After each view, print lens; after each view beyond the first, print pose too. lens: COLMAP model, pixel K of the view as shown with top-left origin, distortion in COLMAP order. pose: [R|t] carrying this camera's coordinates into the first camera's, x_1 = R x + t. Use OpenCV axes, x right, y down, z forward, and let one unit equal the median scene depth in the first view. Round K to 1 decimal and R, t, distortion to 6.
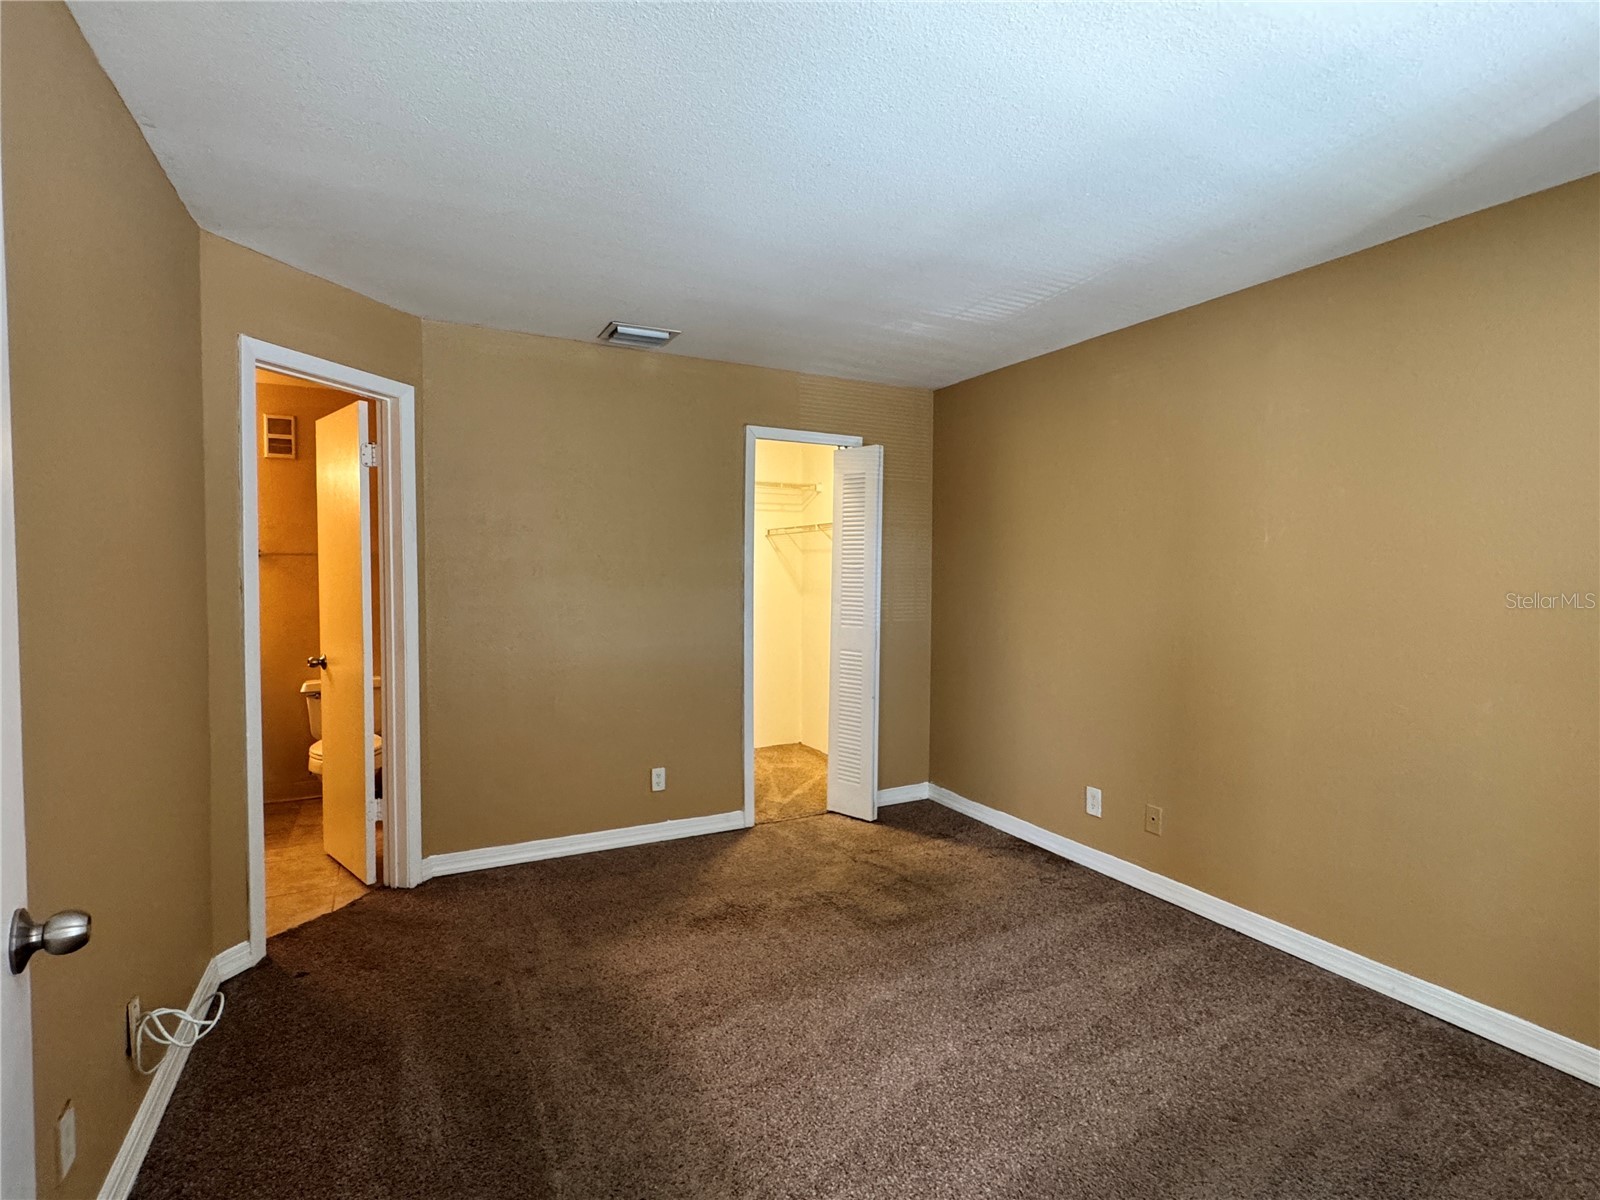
lens RADIAL K [[785.2, 0, 800.0], [0, 785.2, 600.0], [0, 0, 1]] dist [0.000014, -0.000067]
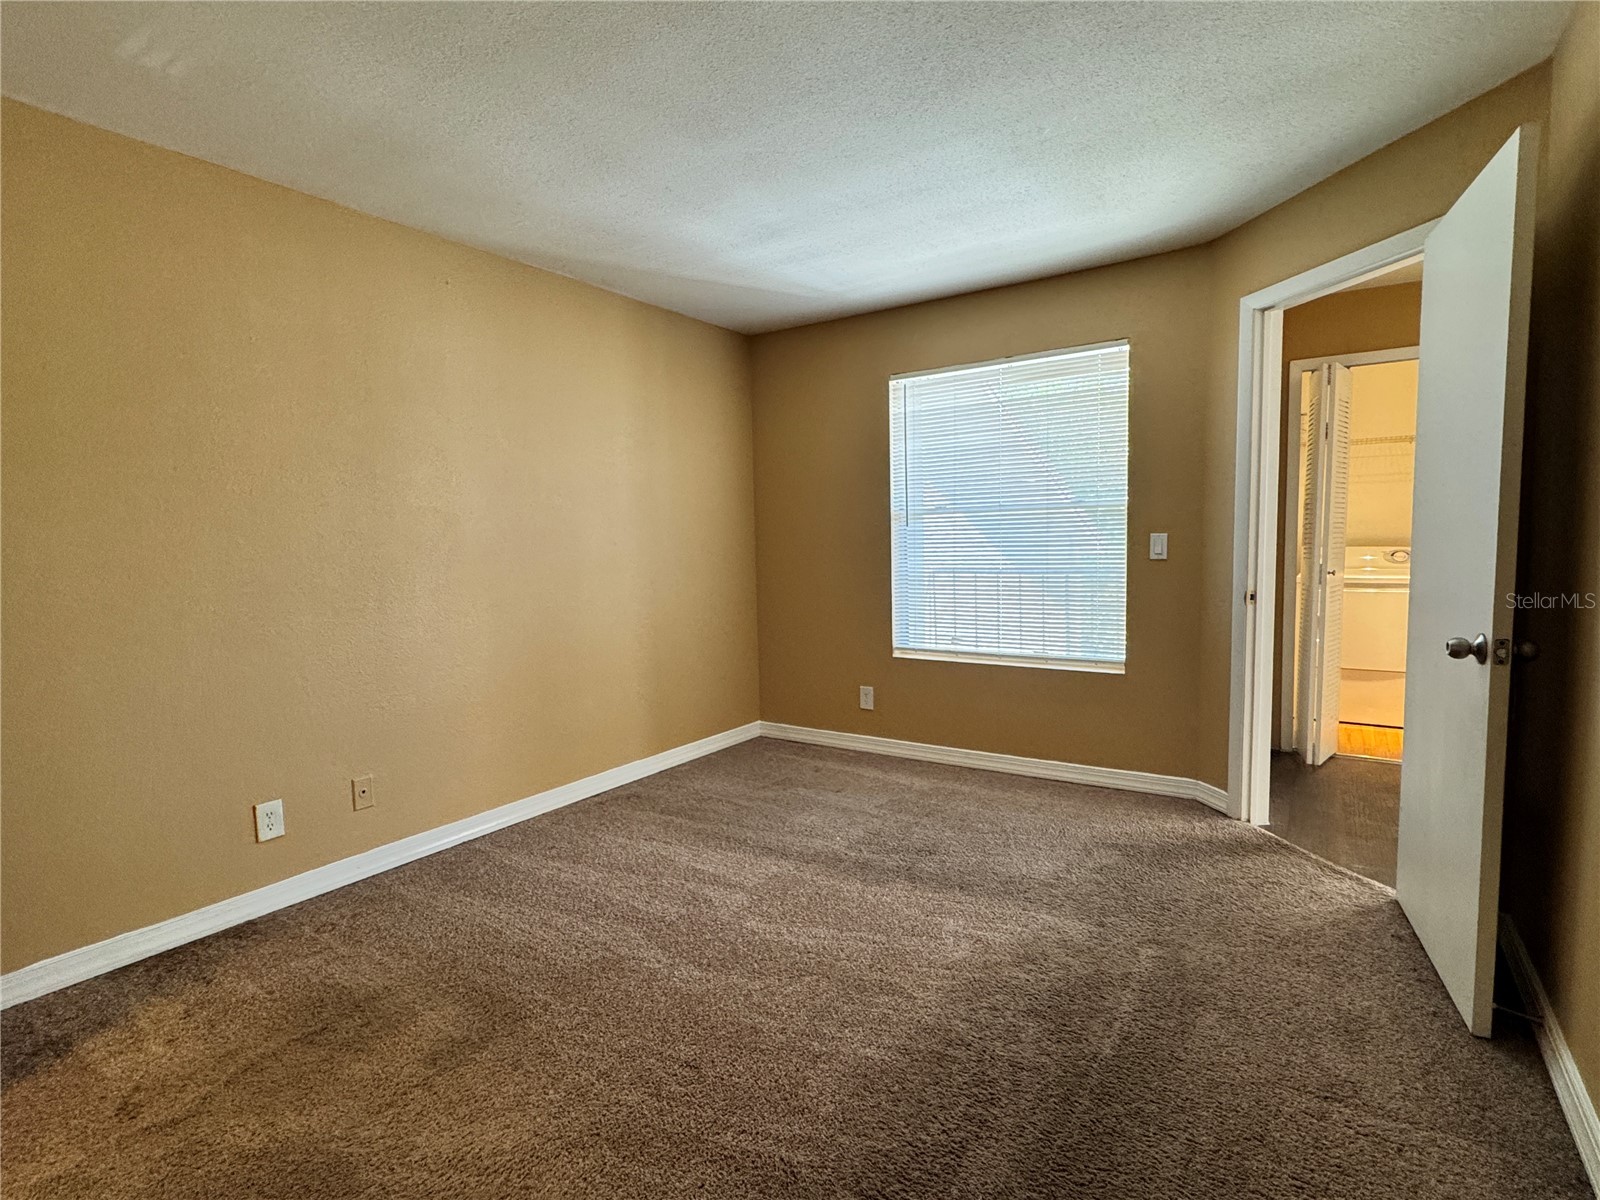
lens RADIAL K [[785.2, 0, 800.0], [0, 785.2, 600.0], [0, 0, 1]] dist [0.000014, -0.000067]
pose [[-0.480776, -0.063303, 0.874555, -0.586268], [0.052399, 0.993534, 0.100721, 0.003256], [-0.875276, 0.094251, -0.474350, 1.055747]]
